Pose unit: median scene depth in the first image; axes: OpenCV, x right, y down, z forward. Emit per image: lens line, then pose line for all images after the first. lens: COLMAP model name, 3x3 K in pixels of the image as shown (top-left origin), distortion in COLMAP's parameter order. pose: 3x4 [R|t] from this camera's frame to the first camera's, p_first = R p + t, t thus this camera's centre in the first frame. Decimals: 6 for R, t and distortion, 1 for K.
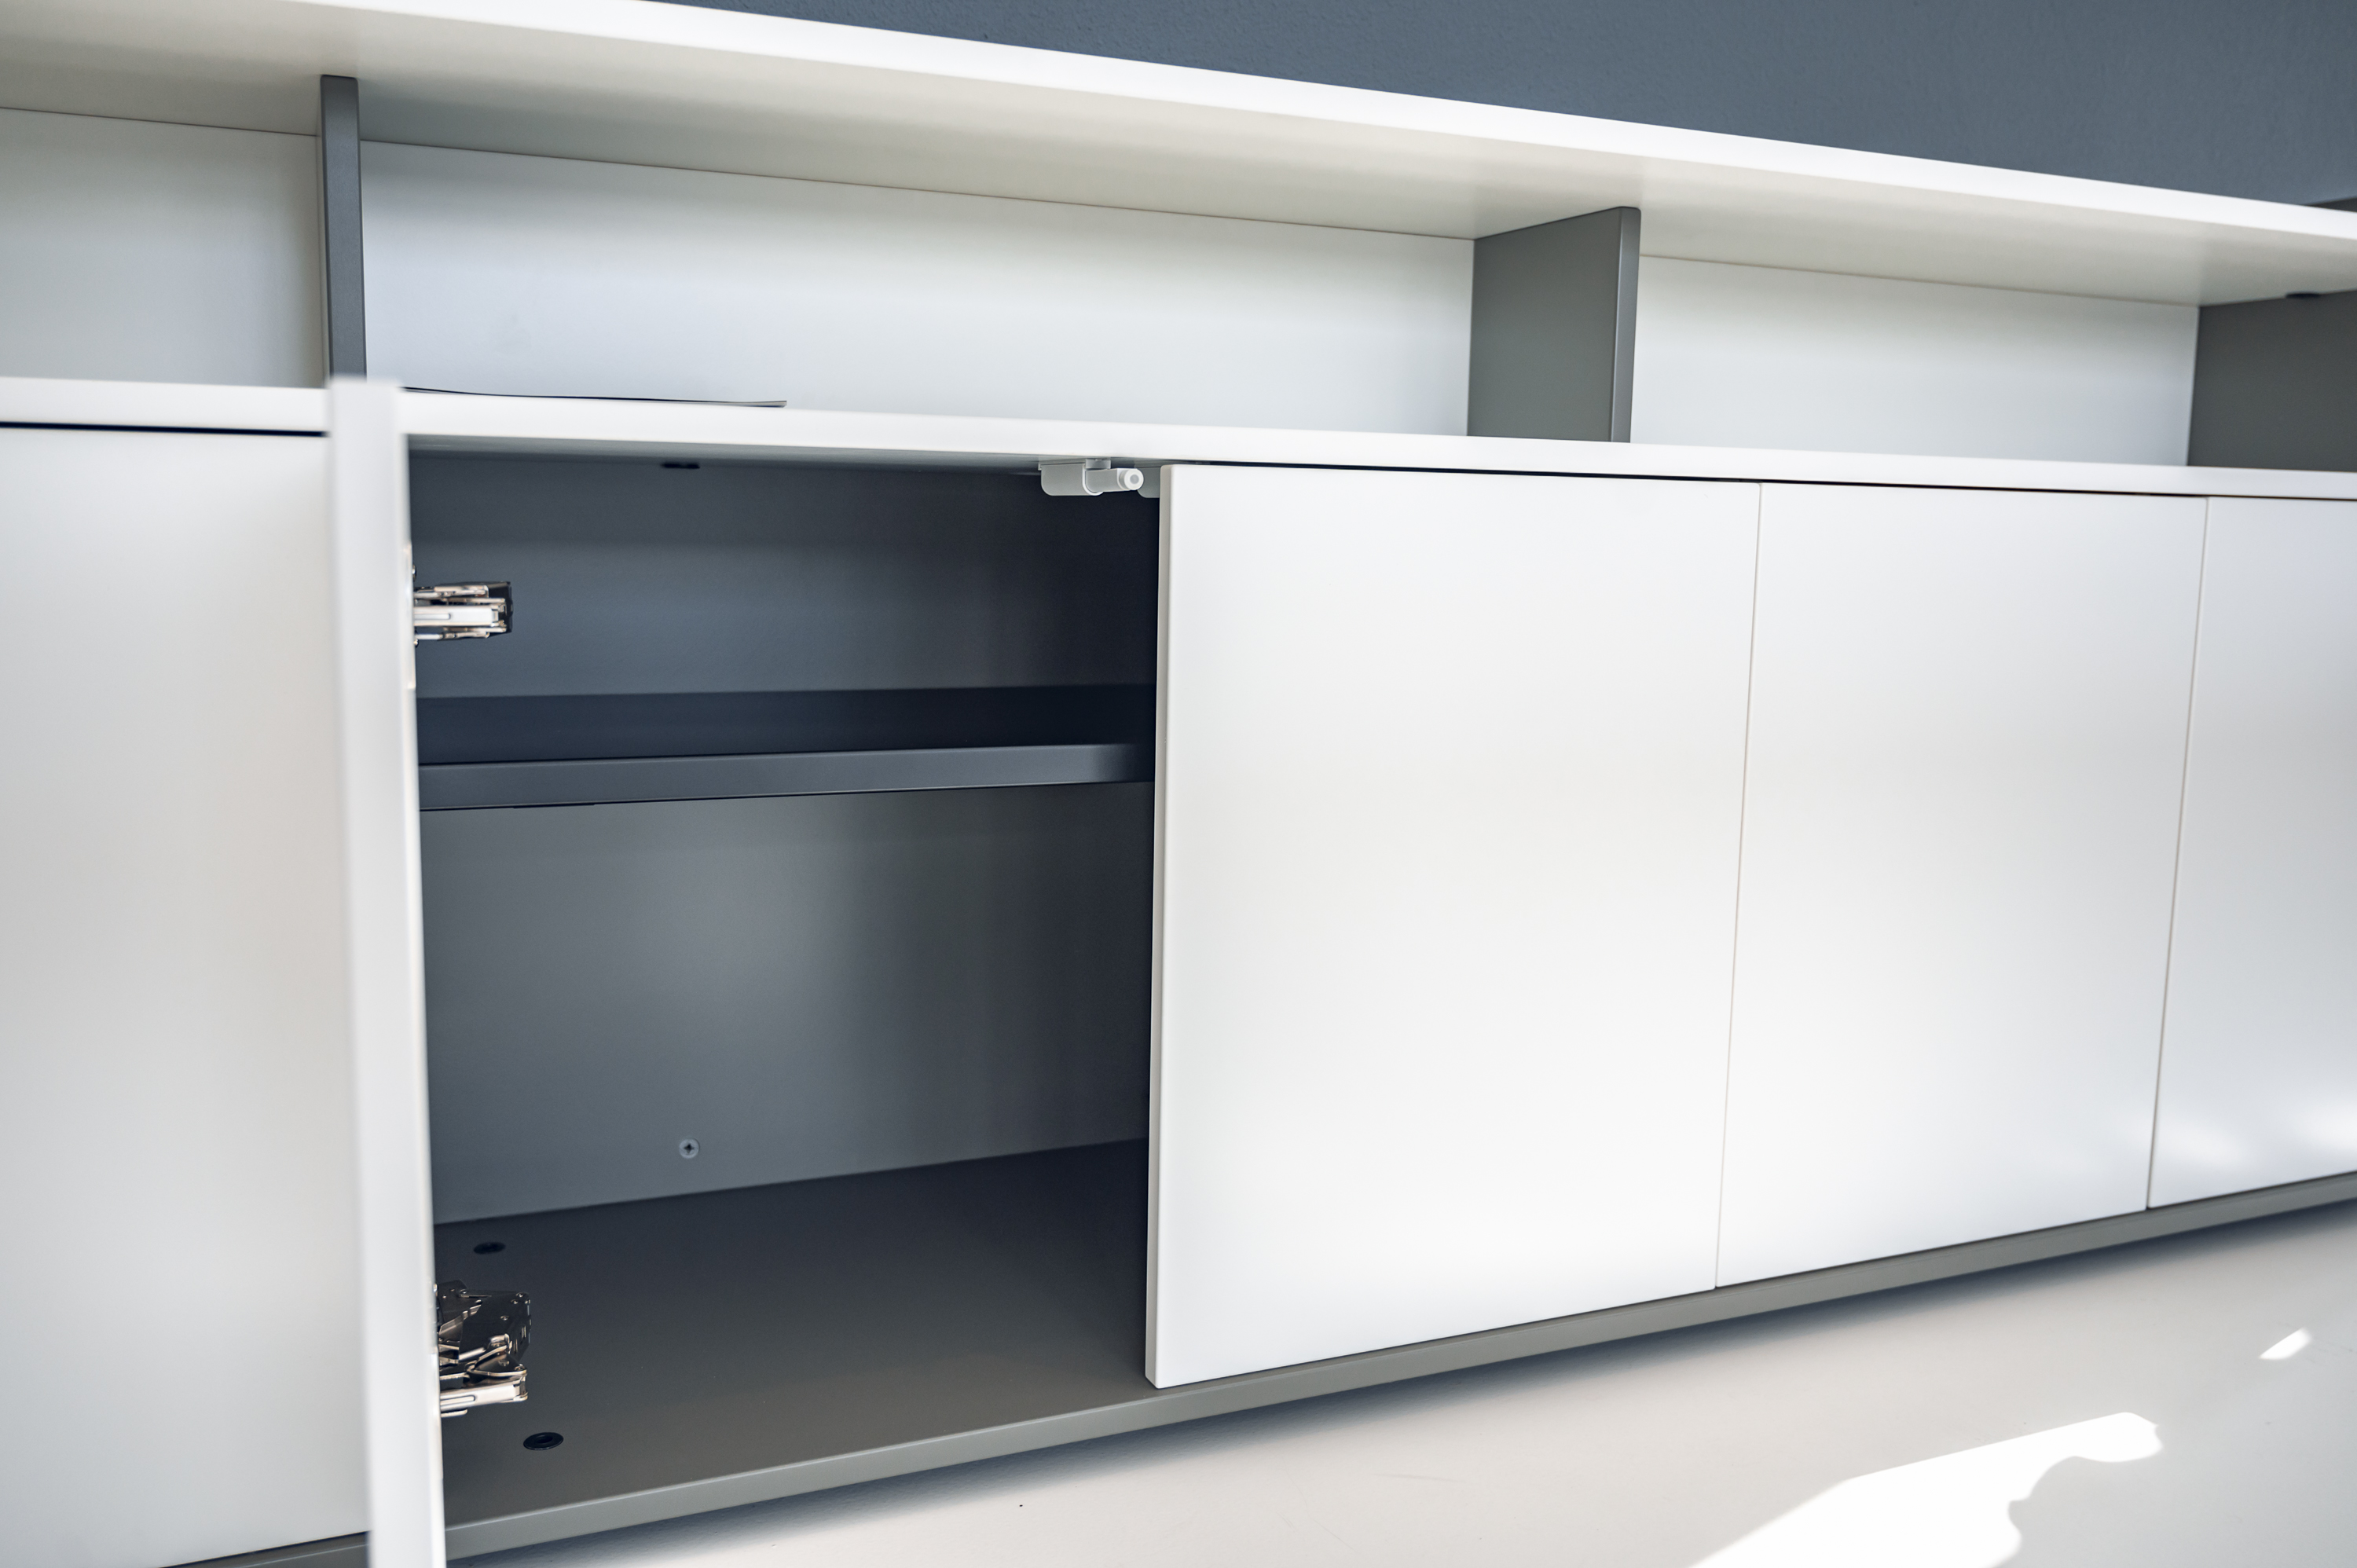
lens RADIAL K [[2073.8, 0, 1178.5], [0, 2073.8, 784.0], [0, 0, 1]] dist [-0.008278, -0.011915]
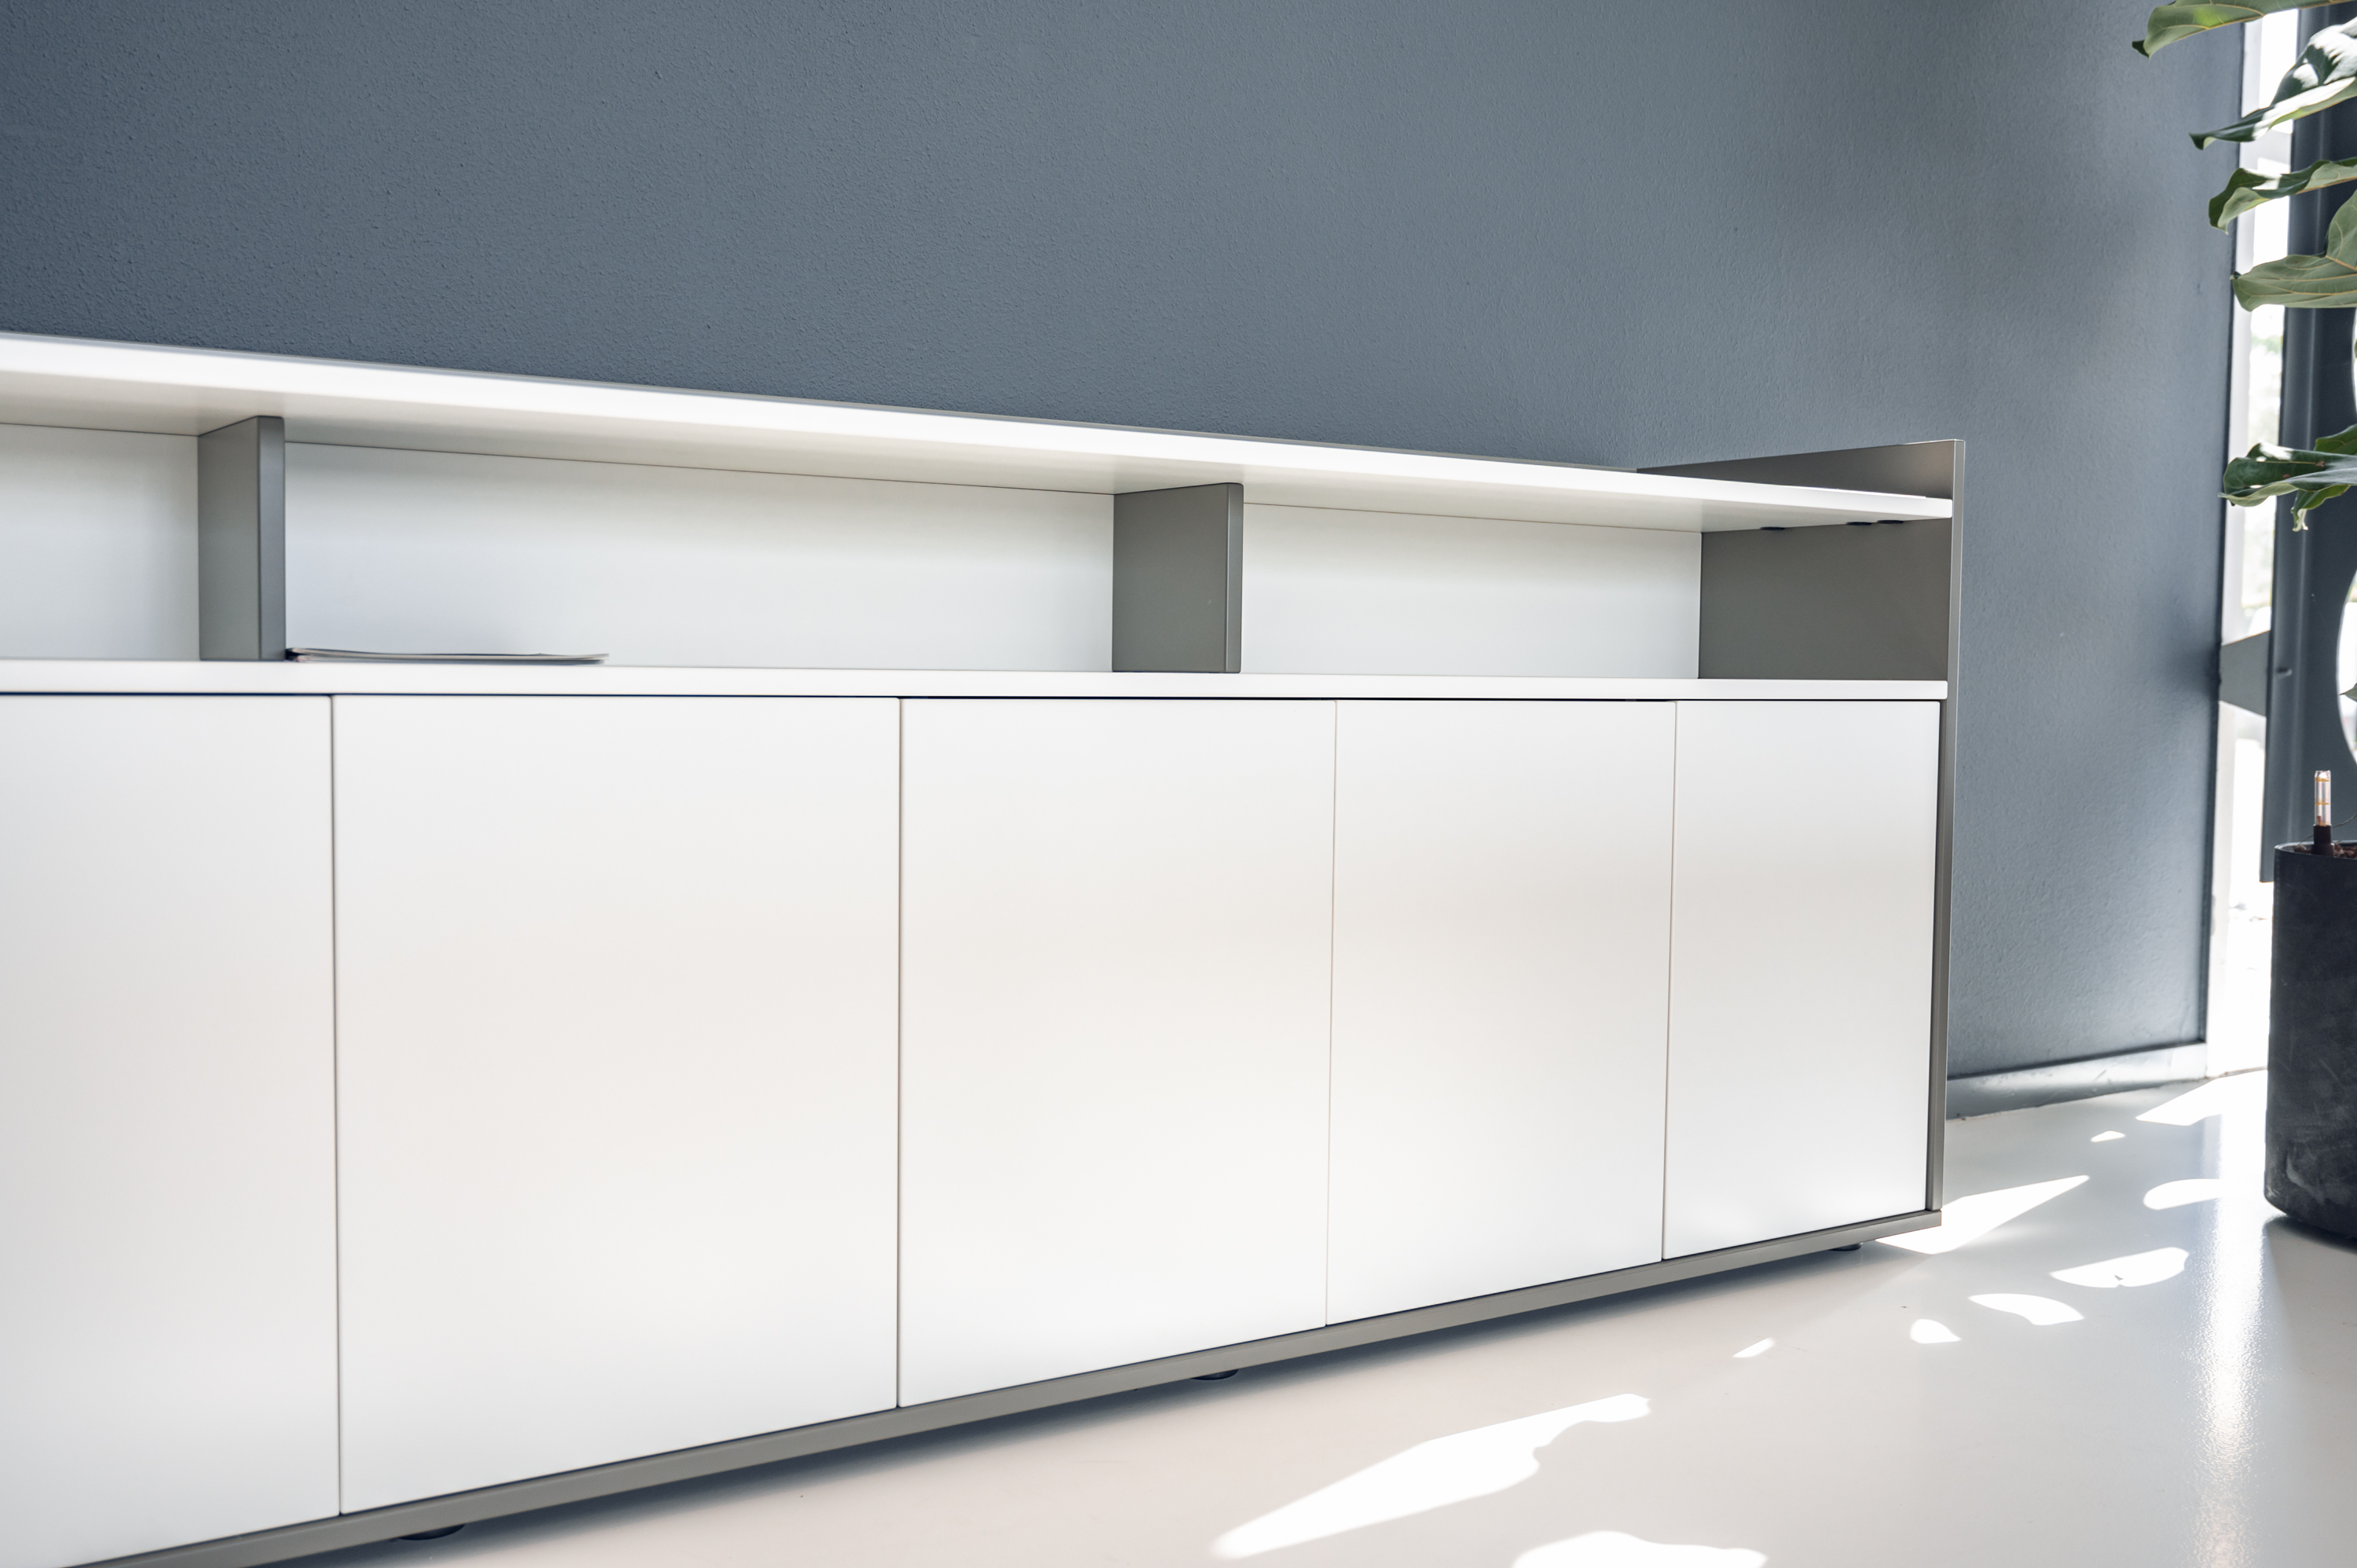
lens RADIAL K [[2329.7, 0, 1181.2], [0, 2329.7, 794.9], [0, 0, 1]] dist [0.000940, 0.008041]
pose [[0.984342, -0.016461, 0.175497, -0.070585], [0.029133, 0.997130, -0.069877, 0.013610], [-0.173843, 0.073896, 0.981997, -0.388245]]
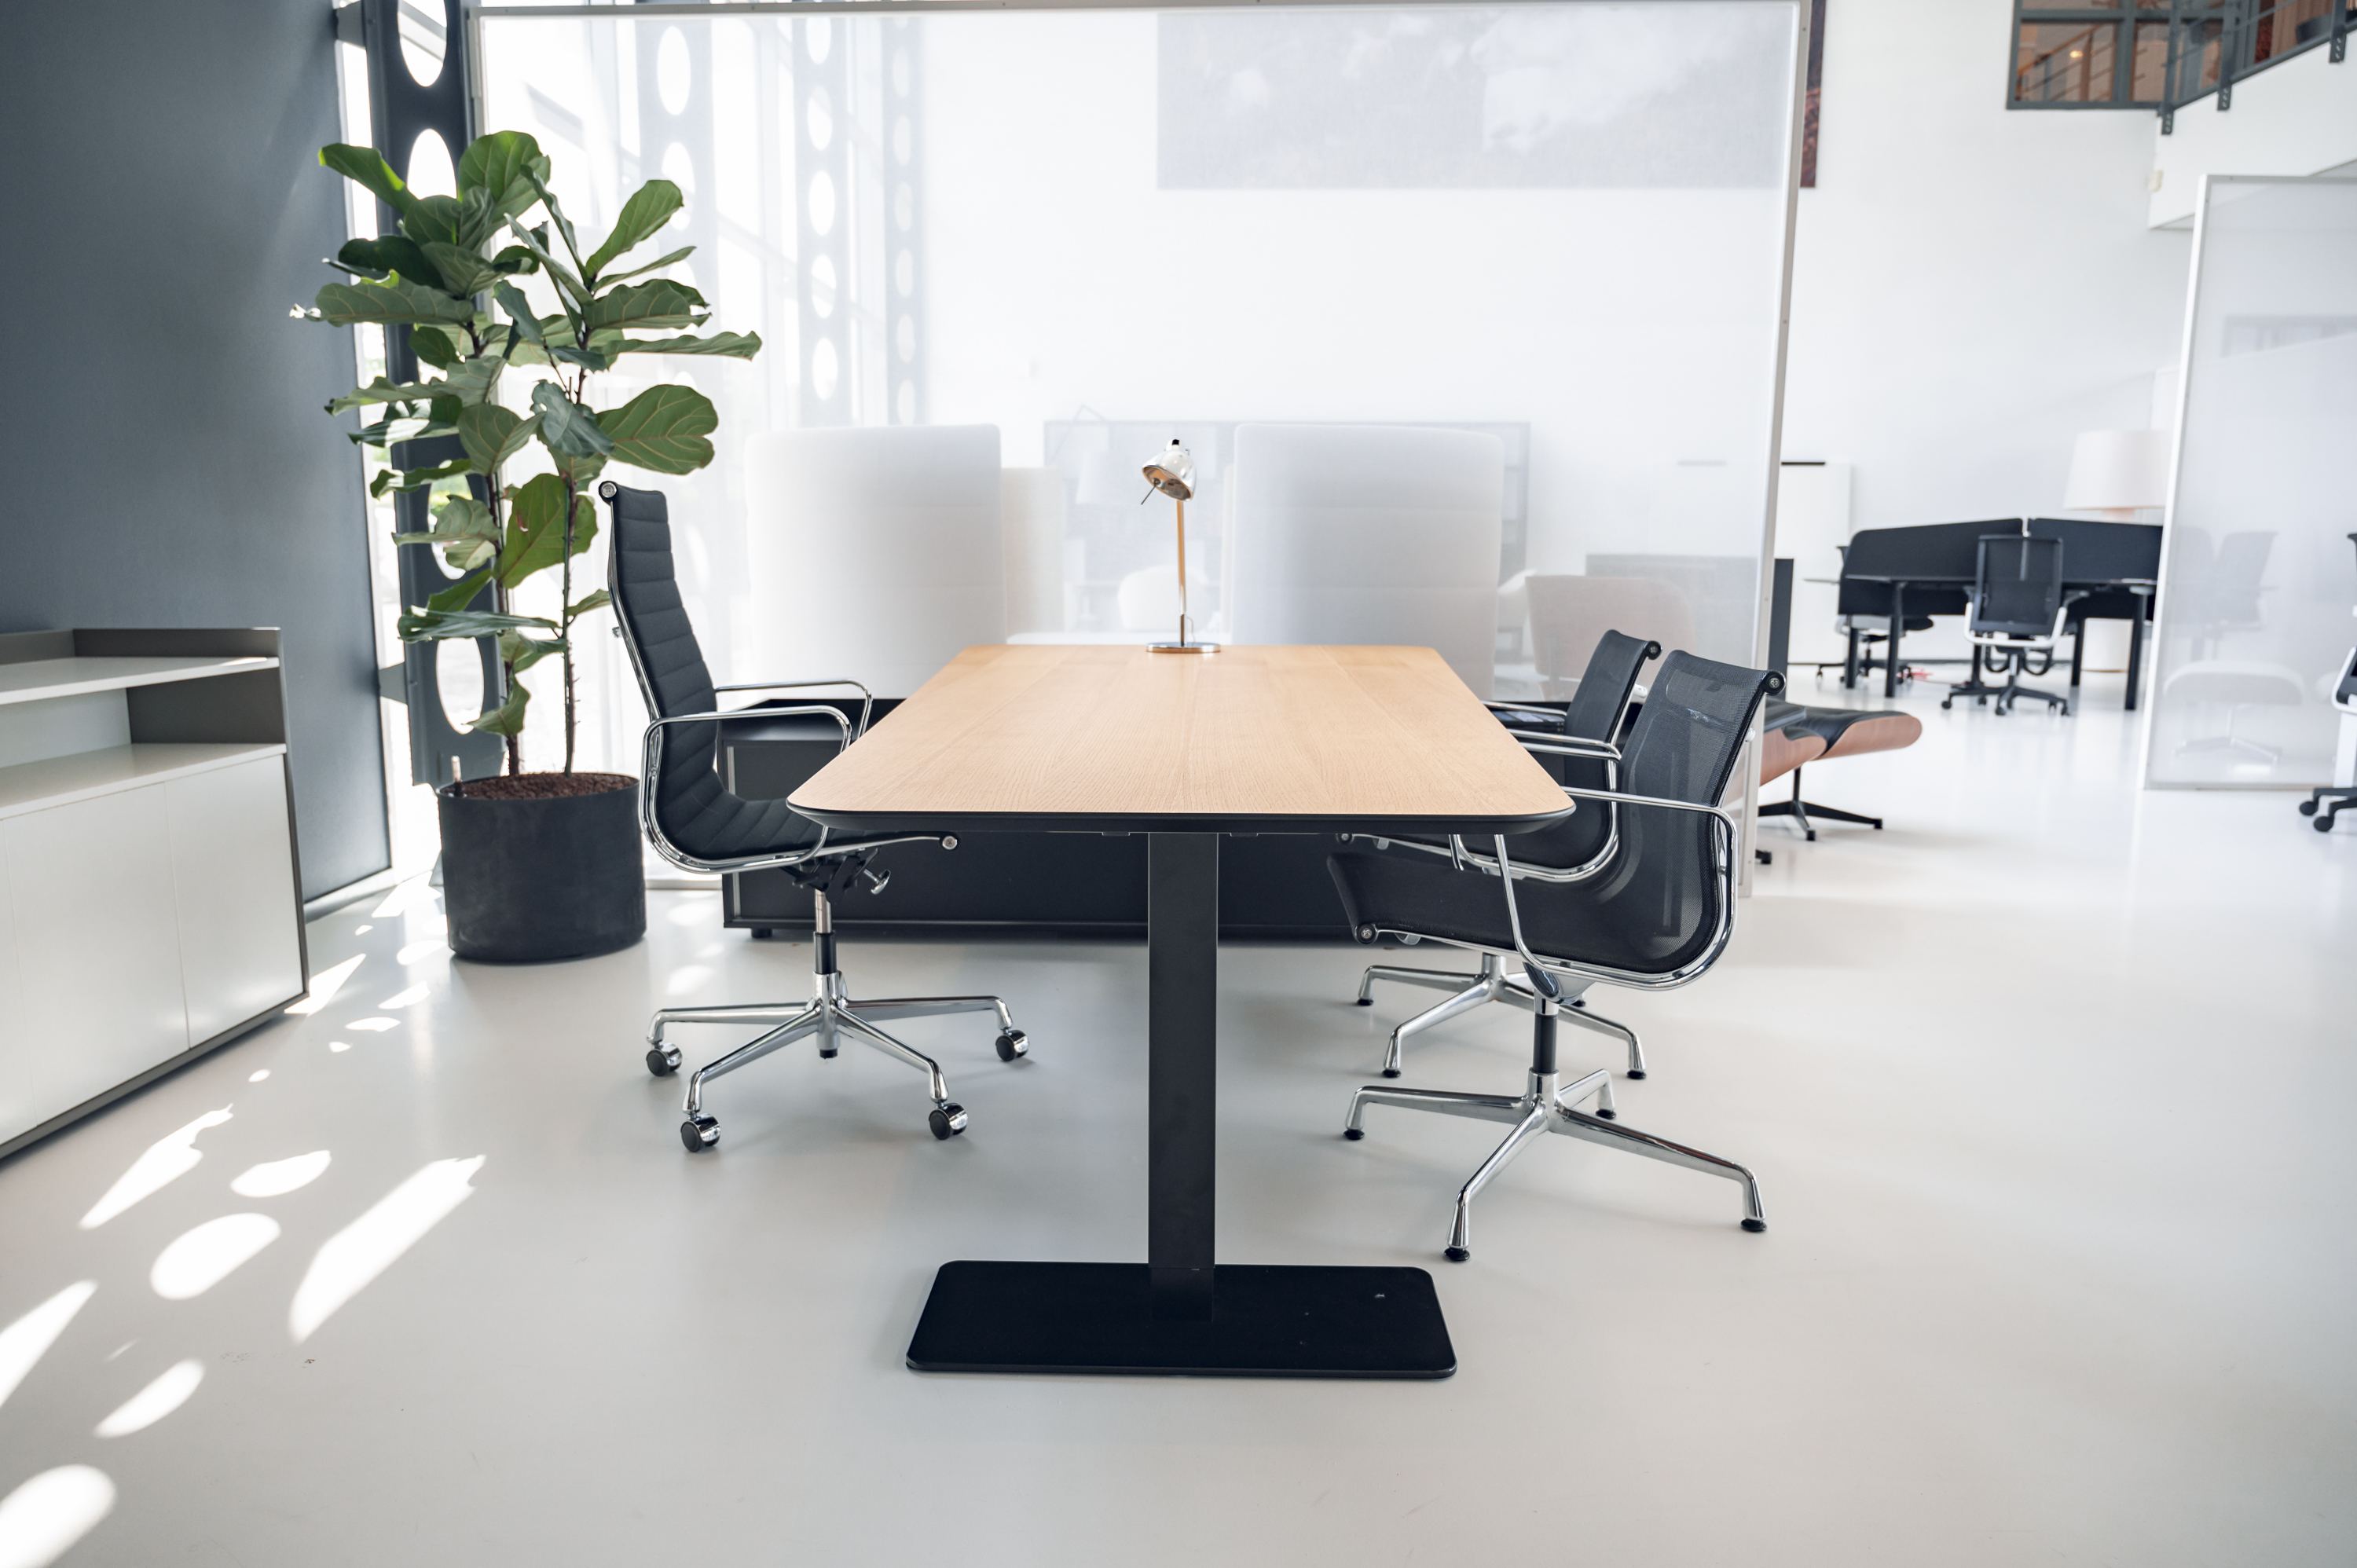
lens RADIAL K [[1575.9, 0, 1158.8], [0, 1575.9, 770.4], [0, 0, 1]] dist [-0.004069, 0.002463]
pose [[0.447960, -0.149159, 0.881523, -0.727806], [0.122367, 0.986935, 0.104812, -0.213132], [-0.885640, 0.060918, 0.460360, -1.085425]]
